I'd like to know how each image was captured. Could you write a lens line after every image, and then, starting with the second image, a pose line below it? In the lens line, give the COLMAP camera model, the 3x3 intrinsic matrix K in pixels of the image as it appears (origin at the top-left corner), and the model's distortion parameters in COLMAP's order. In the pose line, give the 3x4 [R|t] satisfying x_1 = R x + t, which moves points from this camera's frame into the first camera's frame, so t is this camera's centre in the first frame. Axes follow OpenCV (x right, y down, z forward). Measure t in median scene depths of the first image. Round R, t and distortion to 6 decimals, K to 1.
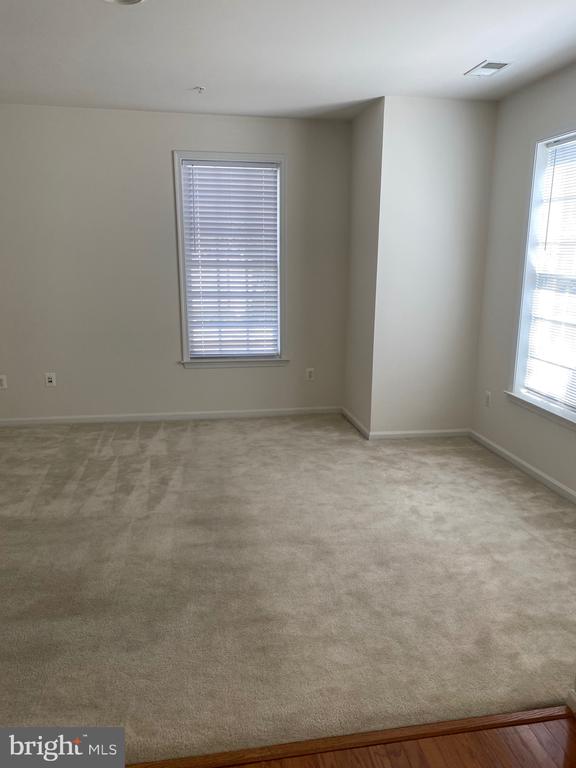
lens RADIAL K [[582.9, 0, 288.9], [0, 582.9, 385.4], [0, 0, 1]] dist [0.019886, -0.025407]
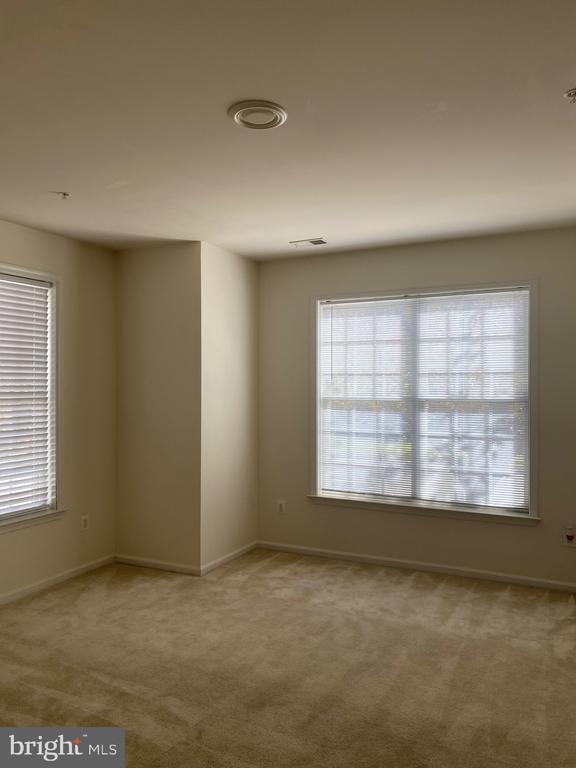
lens RADIAL K [[582.9, 0, 297.6], [0, 582.9, 366.9], [0, 0, 1]] dist [0.019886, -0.025407]
pose [[0.592640, 0.016883, 0.805290, -0.603522], [0.182891, 0.970846, -0.154950, -0.066373], [-0.784429, 0.239110, 0.572274, 0.290471]]
